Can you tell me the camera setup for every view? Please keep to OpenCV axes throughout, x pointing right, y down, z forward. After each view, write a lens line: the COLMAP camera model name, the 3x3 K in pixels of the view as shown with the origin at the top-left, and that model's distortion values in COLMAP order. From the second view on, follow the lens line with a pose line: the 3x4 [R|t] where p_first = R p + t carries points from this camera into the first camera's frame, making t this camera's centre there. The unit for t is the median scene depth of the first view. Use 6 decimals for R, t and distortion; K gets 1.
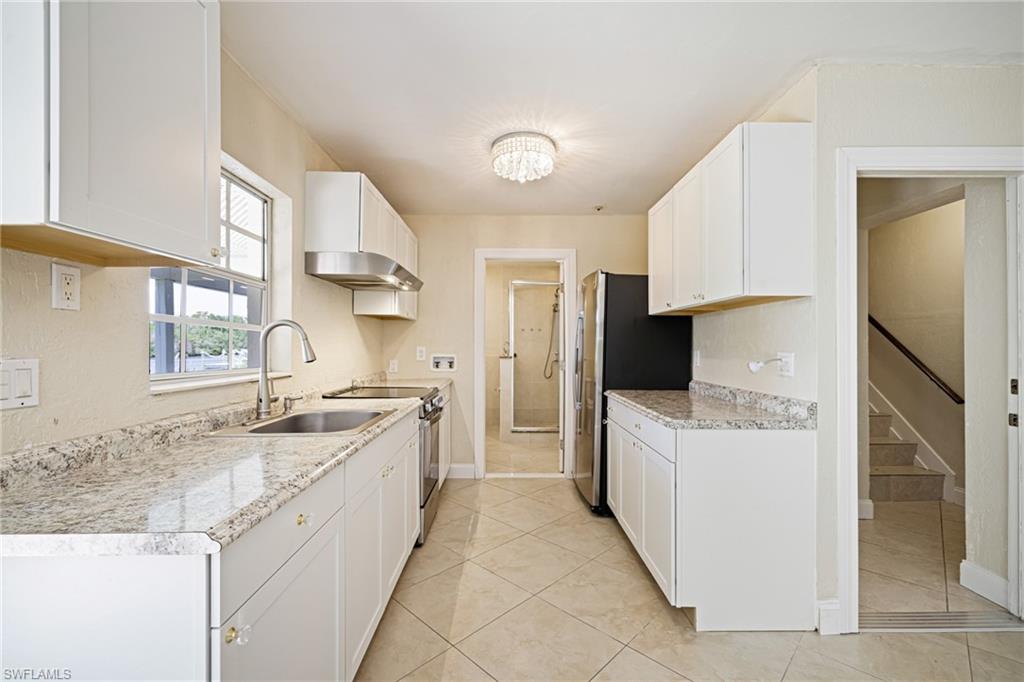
lens RADIAL K [[444.7, 0, 513.2], [0, 444.7, 344.8], [0, 0, 1]] dist [0.002057, 0.000342]
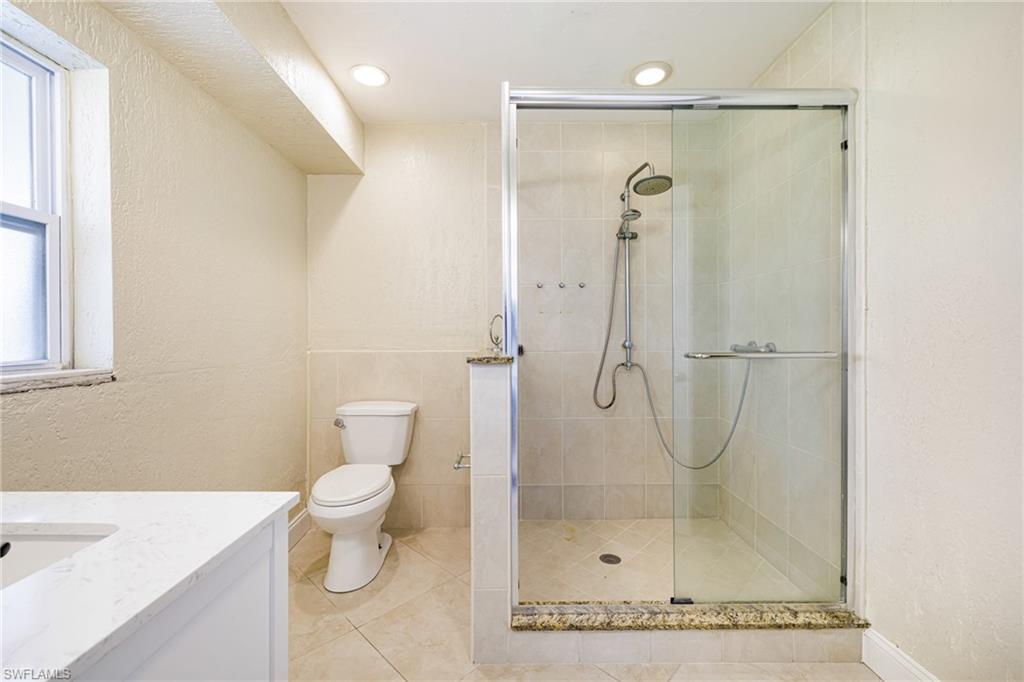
lens RADIAL K [[444.7, 0, 510.8], [0, 444.7, 341.3], [0, 0, 1]] dist [0.002057, 0.000342]
pose [[0.999941, -0.007563, 0.007821, -0.006803], [0.007500, 0.999939, 0.008118, 0.012828], [-0.007882, -0.008059, 0.999936, 0.637428]]
